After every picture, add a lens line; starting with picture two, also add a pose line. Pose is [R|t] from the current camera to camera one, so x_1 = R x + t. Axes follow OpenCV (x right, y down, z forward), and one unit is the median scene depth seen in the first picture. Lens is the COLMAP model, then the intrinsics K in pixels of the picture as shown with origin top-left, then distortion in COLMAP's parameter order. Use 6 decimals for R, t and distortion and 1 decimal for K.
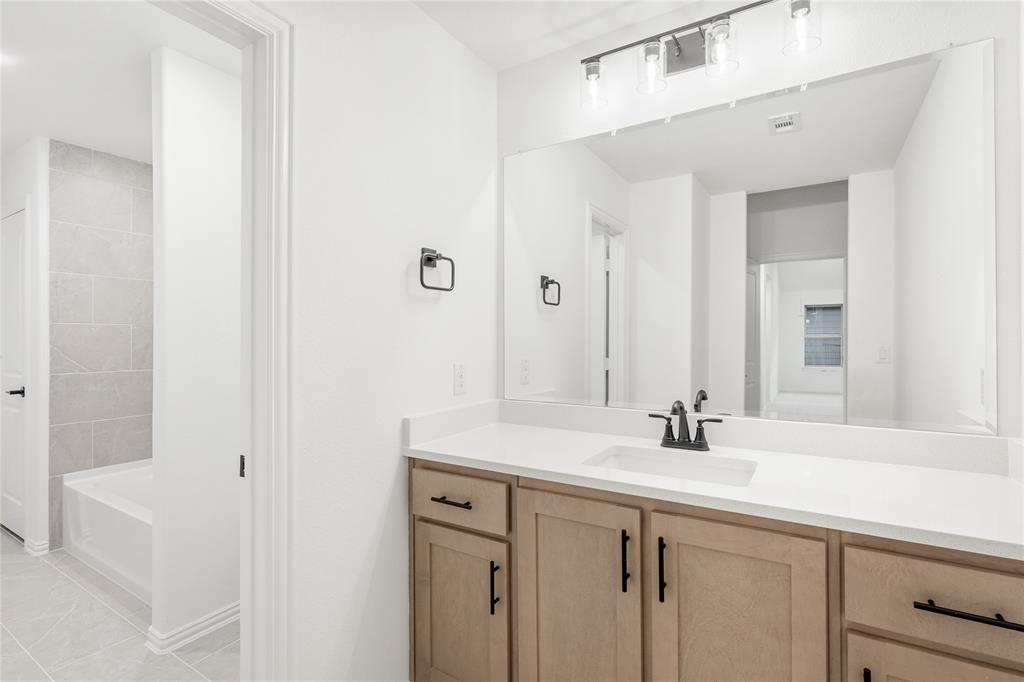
lens RADIAL K [[488.5, 0, 514.2], [0, 488.5, 342.6], [0, 0, 1]] dist [0.000686, -0.000137]
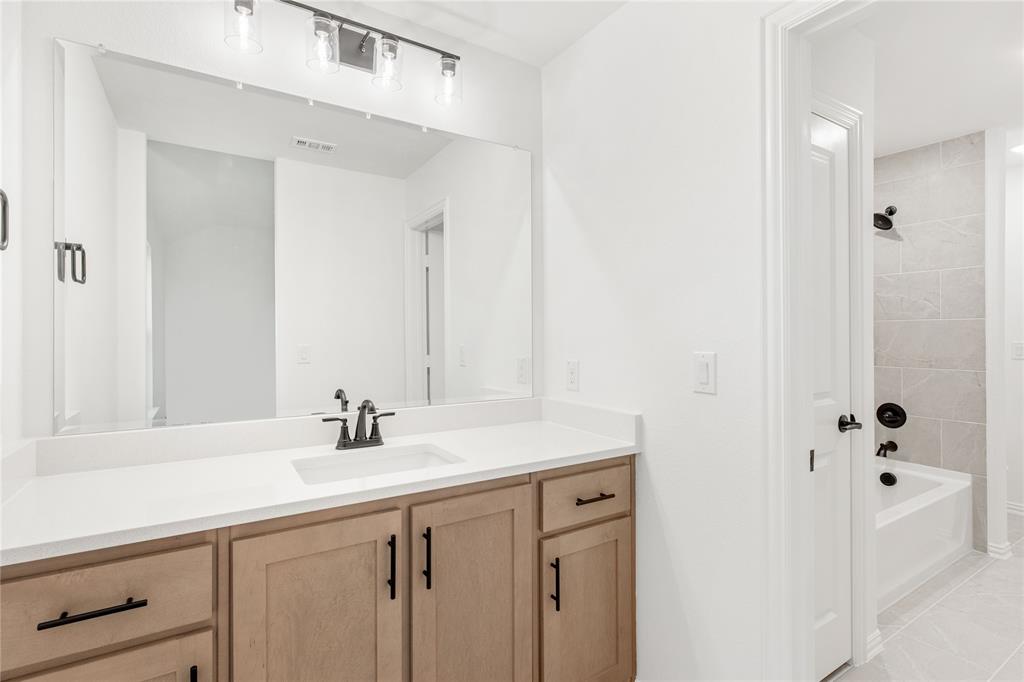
lens RADIAL K [[499.7, 0, 517.8], [0, 499.7, 338.8], [0, 0, 1]] dist [0.003159, 0.000322]
pose [[0.440222, 0.000485, 0.897889, -0.441828], [0.005404, 0.999980, -0.003189, 0.001162], [-0.897873, 0.006256, 0.440210, 0.273571]]
